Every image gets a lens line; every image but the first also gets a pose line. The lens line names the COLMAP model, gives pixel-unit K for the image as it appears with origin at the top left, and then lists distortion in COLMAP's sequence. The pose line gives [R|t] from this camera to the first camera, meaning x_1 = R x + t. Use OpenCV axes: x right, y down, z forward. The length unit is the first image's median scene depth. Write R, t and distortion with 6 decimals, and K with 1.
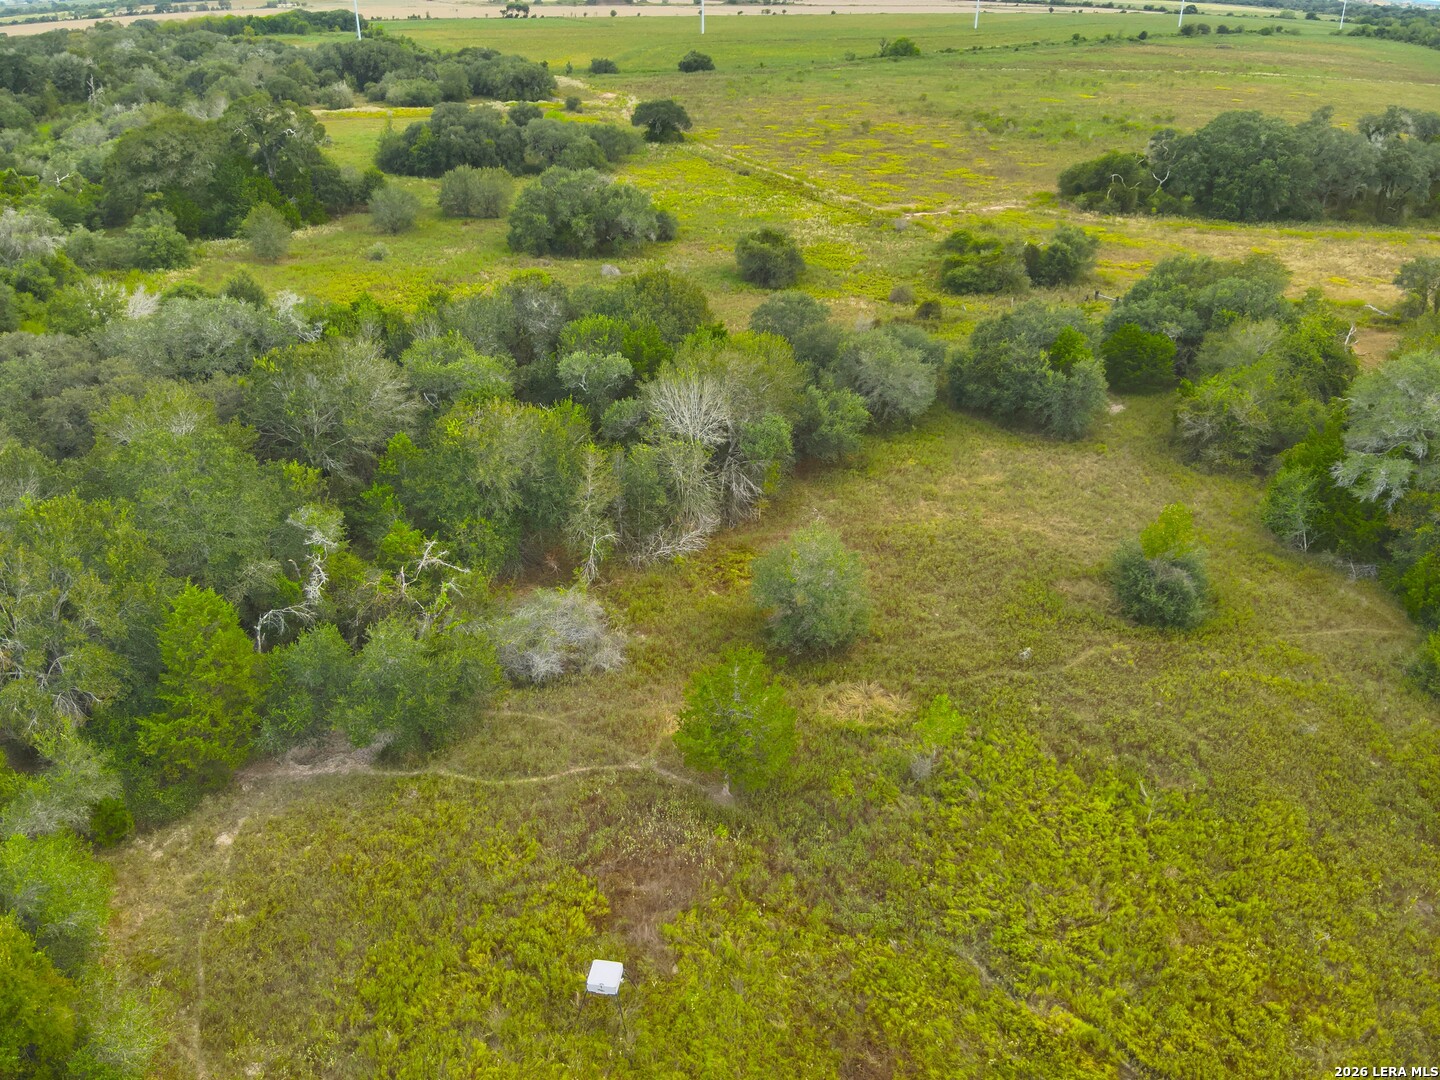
lens RADIAL K [[1040.7, 0, 726.4], [0, 1040.7, 540.8], [0, 0, 1]] dist [0.114730, -0.202943]
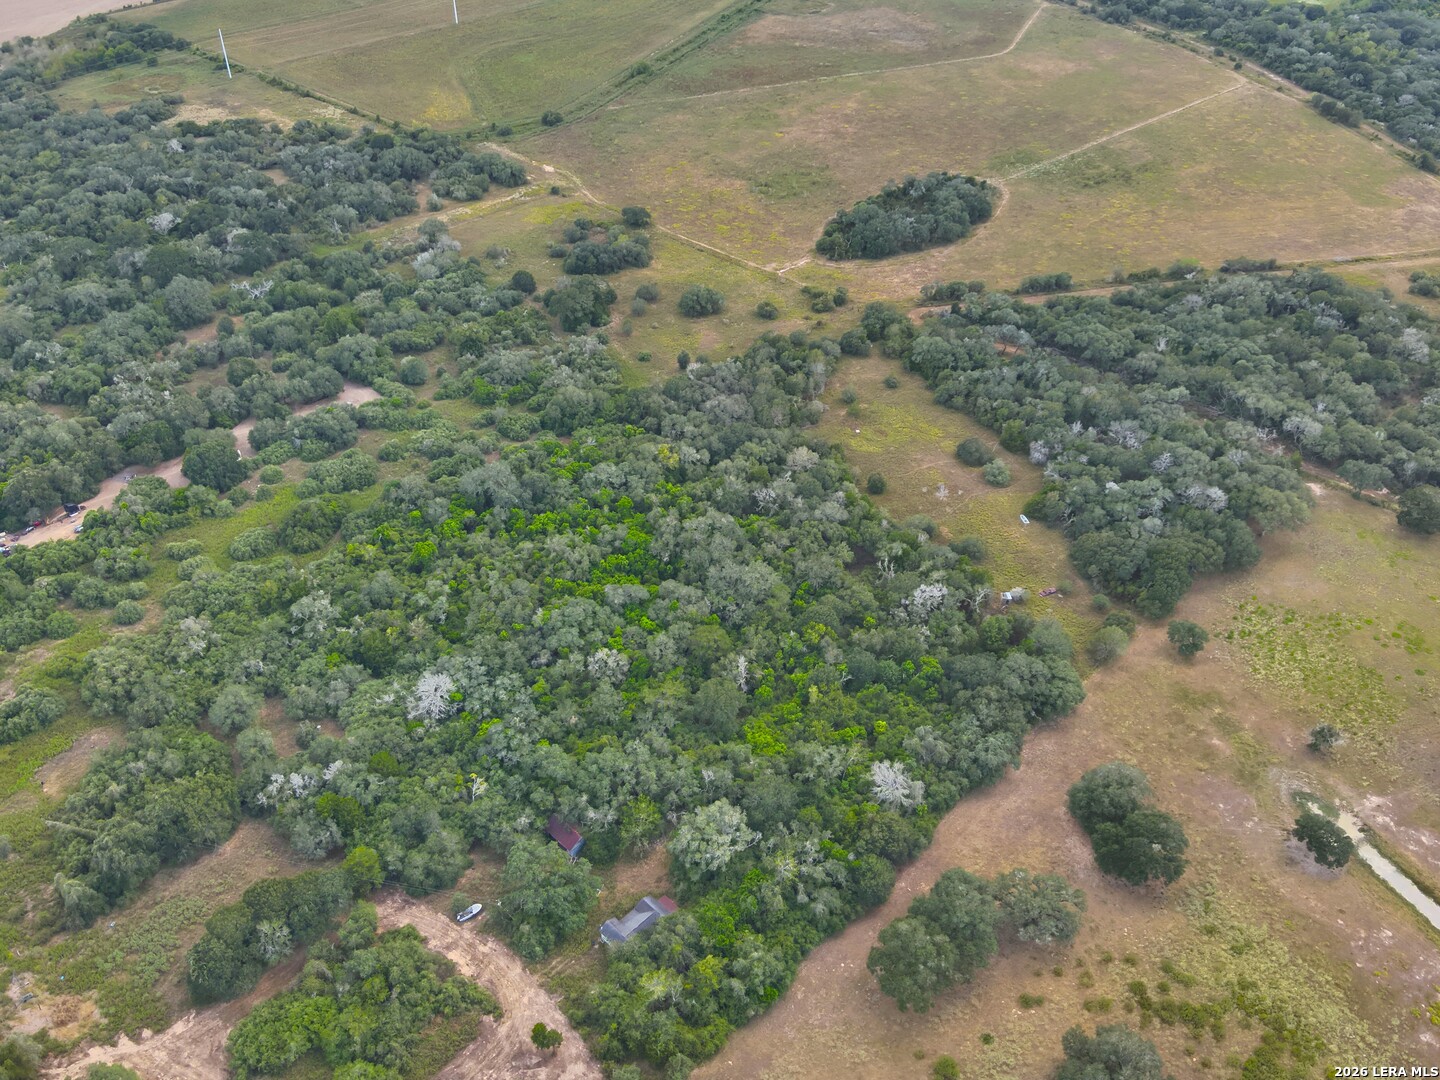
lens RADIAL K [[1124.2, 0, 744.1], [0, 1124.2, 536.4], [0, 0, 1]] dist [0.124198, -0.238590]
pose [[0.919477, -0.238447, 0.312577, -2.511371], [0.188952, 0.965252, 0.180515, -0.415011], [-0.344759, -0.106918, 0.932583, -4.689734]]
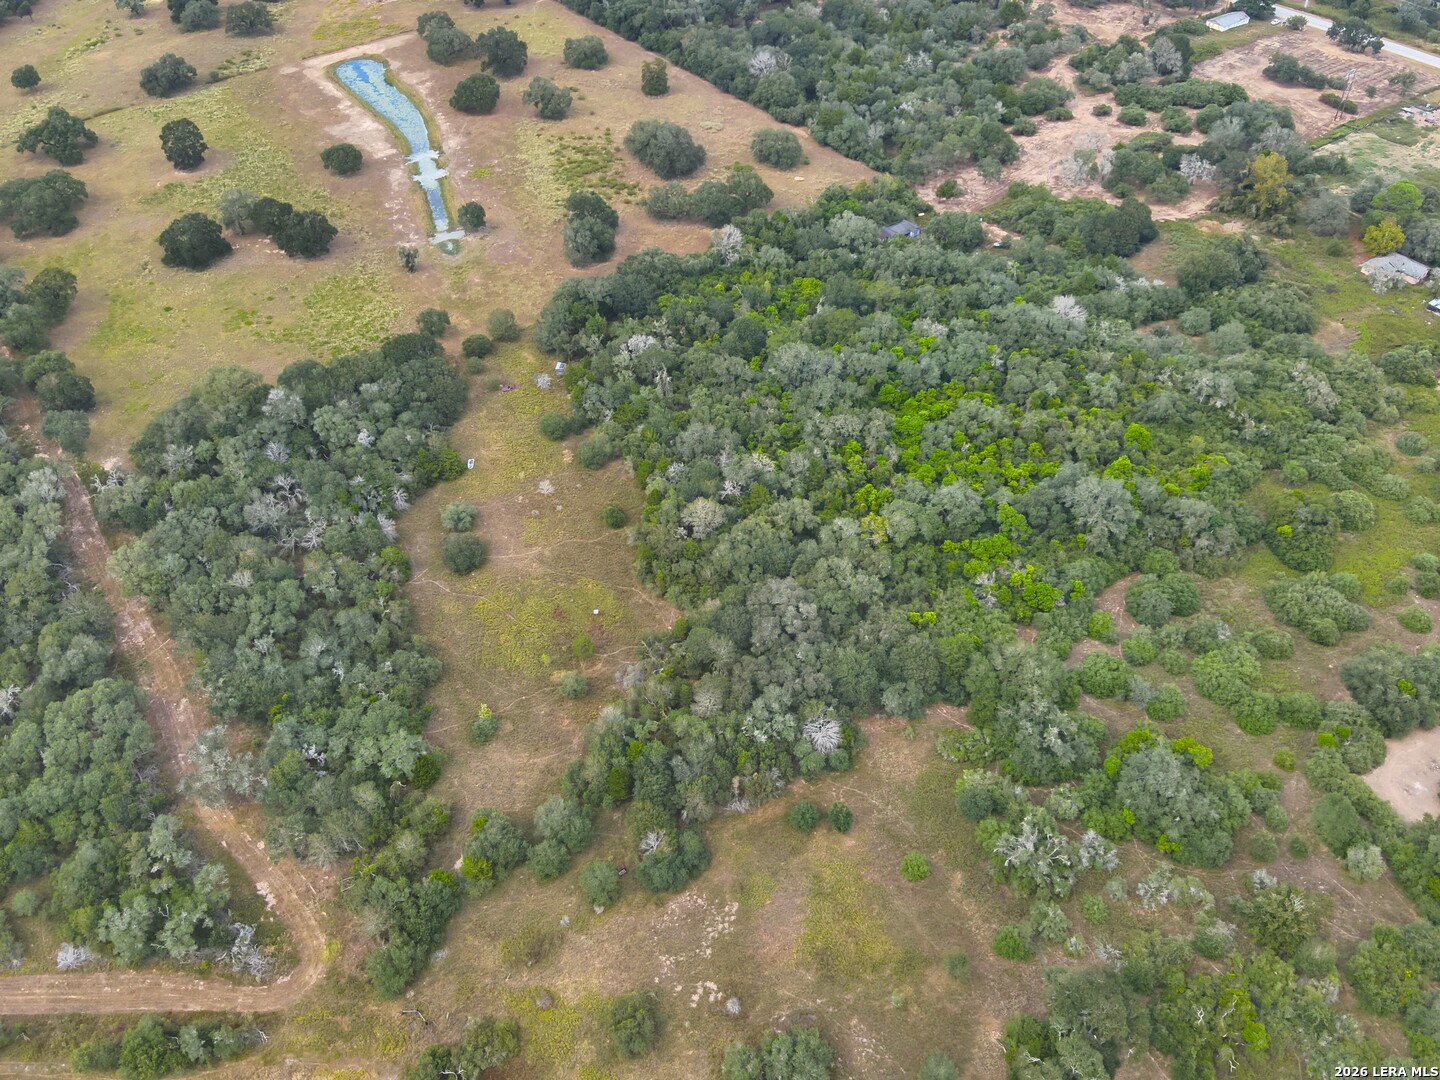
lens RADIAL K [[1124.2, 0, 744.1], [0, 1124.2, 536.4], [0, 0, 1]] dist [0.124198, -0.238590]
pose [[-0.968259, 0.166456, -0.186458, 0.132307], [-0.127601, 0.312264, 0.941387, -3.651618], [0.214924, 0.935299, -0.281112, 1.483406]]
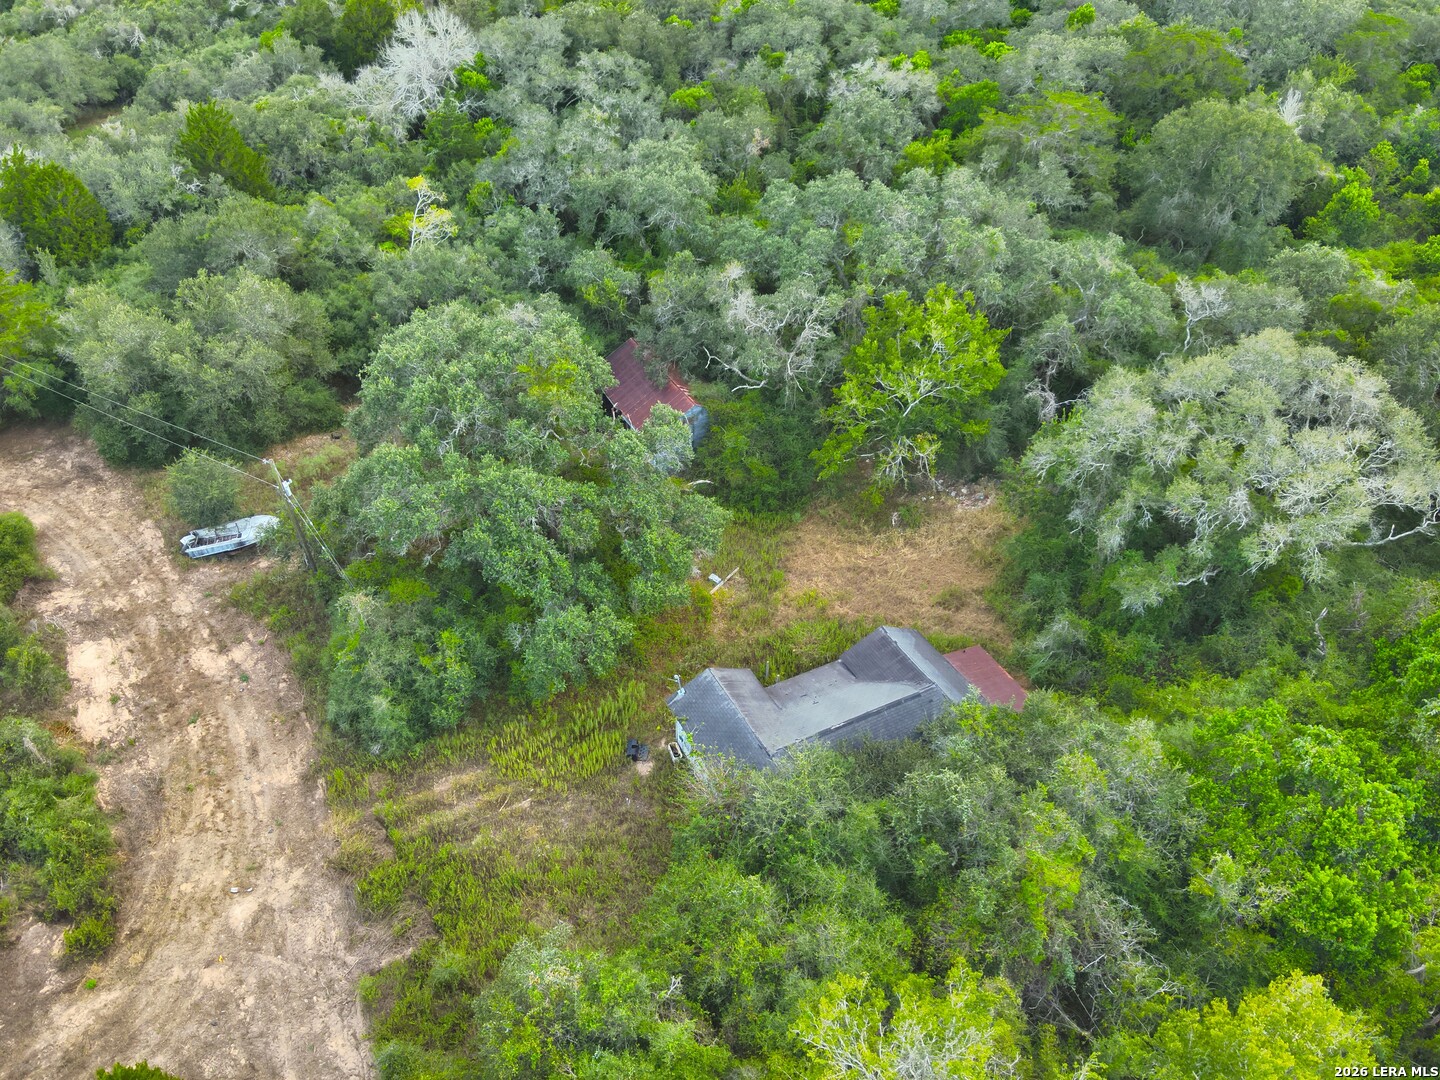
lens RADIAL K [[1048.7, 0, 716.4], [0, 1048.7, 537.9], [0, 0, 1]] dist [0.091778, -0.180516]
pose [[0.996371, -0.057947, 0.062341, -2.128869], [0.045630, 0.981966, 0.183470, 1.033231], [-0.071849, -0.179959, 0.981047, -2.136706]]
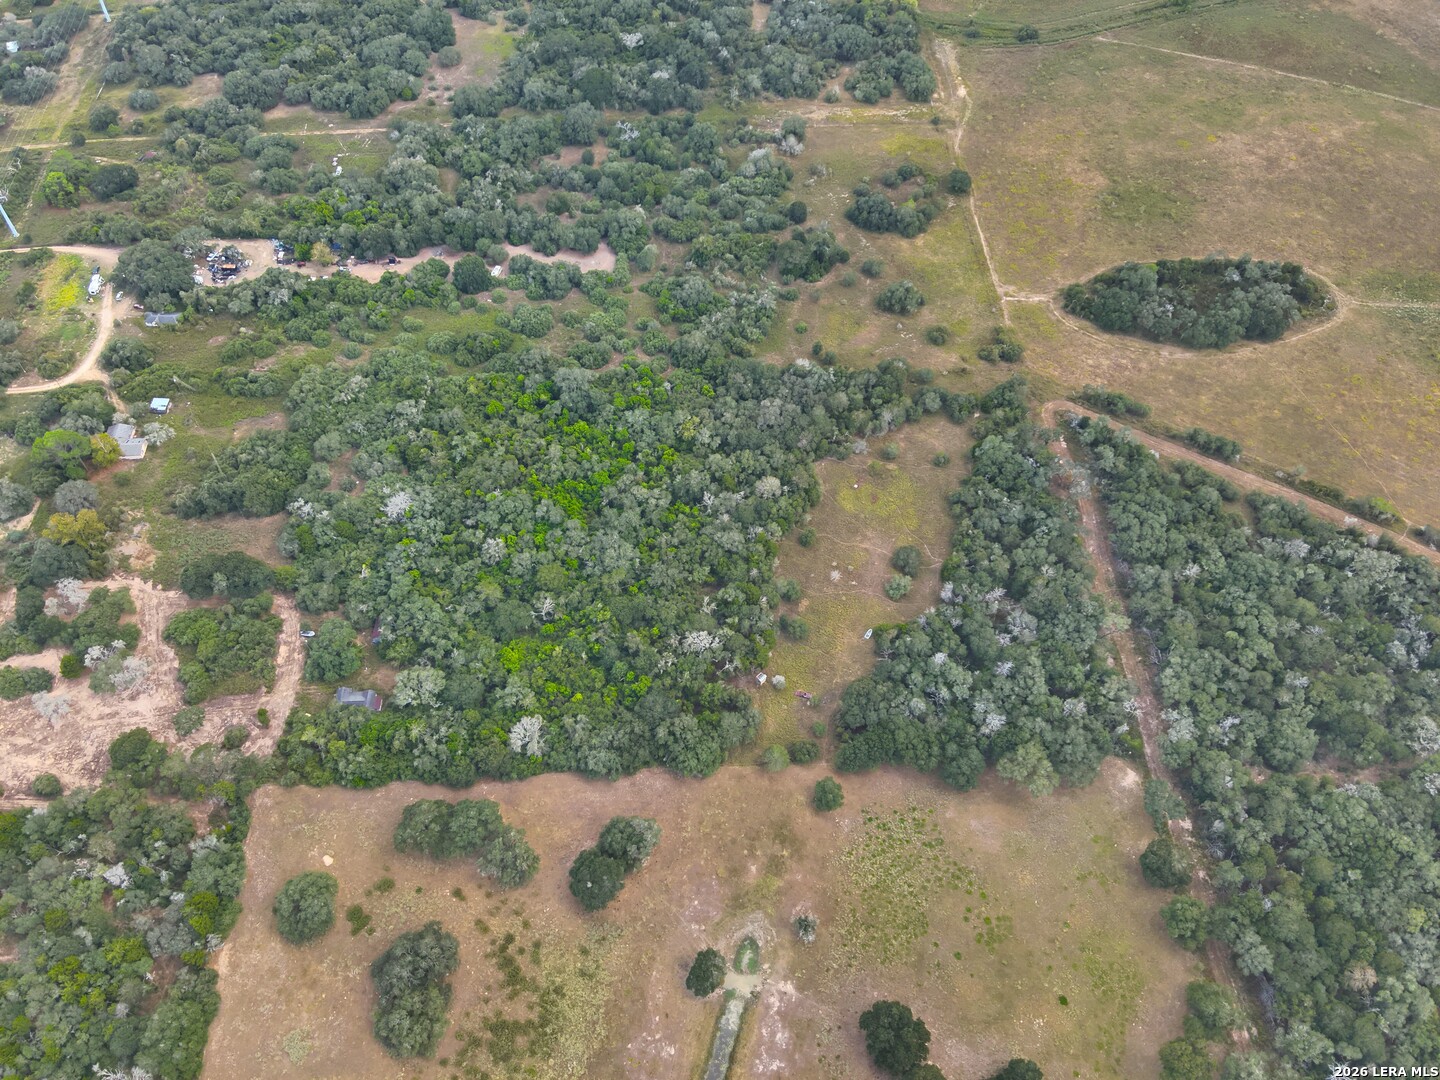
lens RADIAL K [[1047.4, 0, 716.2], [0, 1047.4, 536.6], [0, 0, 1]] dist [0.141804, -0.270496]
pose [[0.931953, 0.286483, -0.222243, 0.635986], [-0.168535, 0.884982, 0.434054, -2.075342], [0.321030, -0.367062, 0.873044, -5.273578]]
